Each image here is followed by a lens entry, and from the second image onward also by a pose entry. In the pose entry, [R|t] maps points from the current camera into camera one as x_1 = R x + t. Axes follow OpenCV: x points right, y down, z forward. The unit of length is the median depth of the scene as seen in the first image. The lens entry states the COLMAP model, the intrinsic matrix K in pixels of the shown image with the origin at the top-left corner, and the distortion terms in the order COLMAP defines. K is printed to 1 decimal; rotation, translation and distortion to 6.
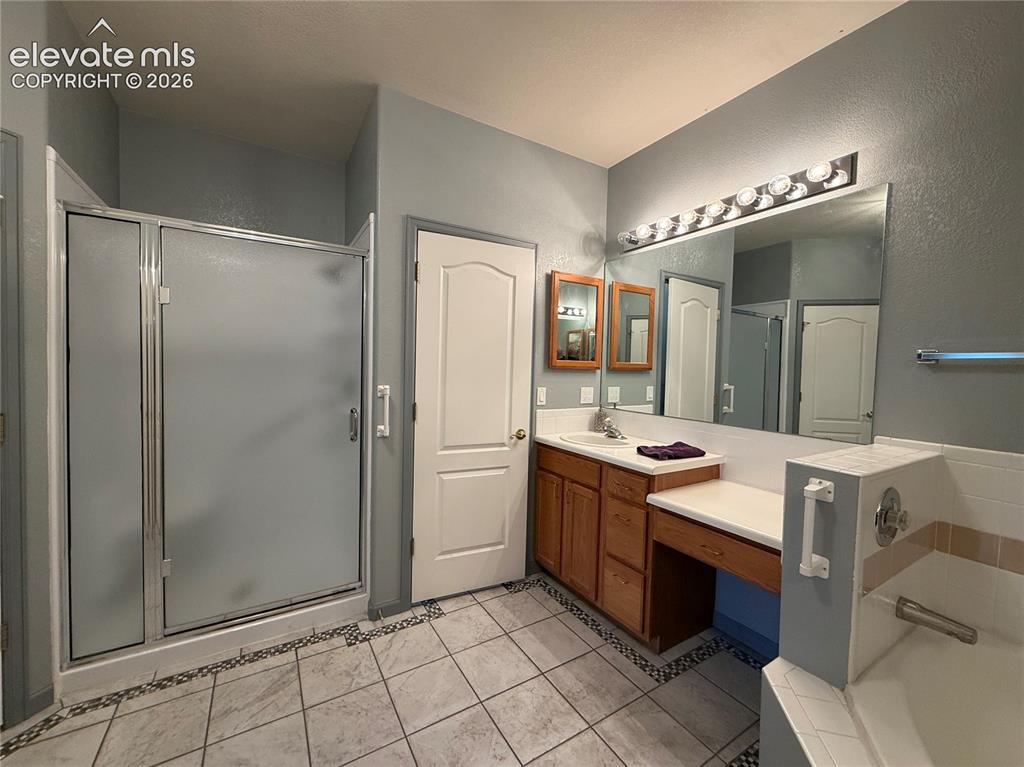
lens RADIAL K [[408.5, 0, 510.4], [0, 408.5, 380.9], [0, 0, 1]] dist [0.003111, 0.000143]
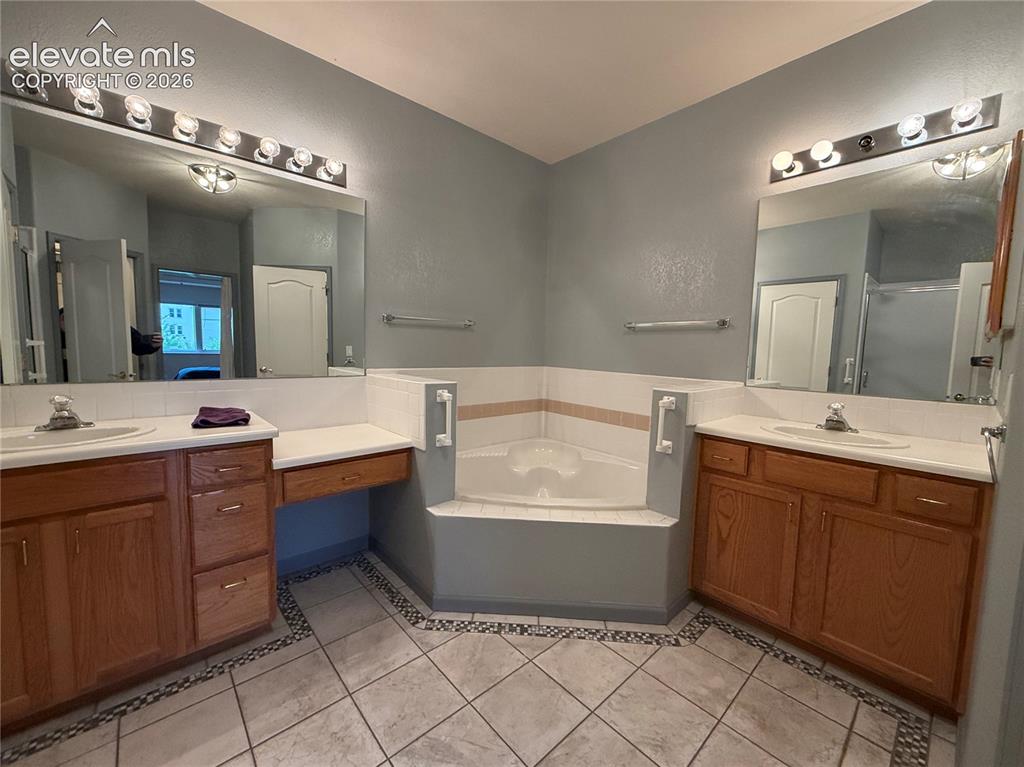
lens RADIAL K [[408.5, 0, 508.9], [0, 408.5, 384.9], [0, 0, 1]] dist [0.003111, 0.000143]
pose [[-0.187156, -0.111585, 0.975972, -0.646918], [0.003587, 0.993443, 0.114270, 0.019079], [-0.982324, 0.024887, -0.185528, 0.712251]]
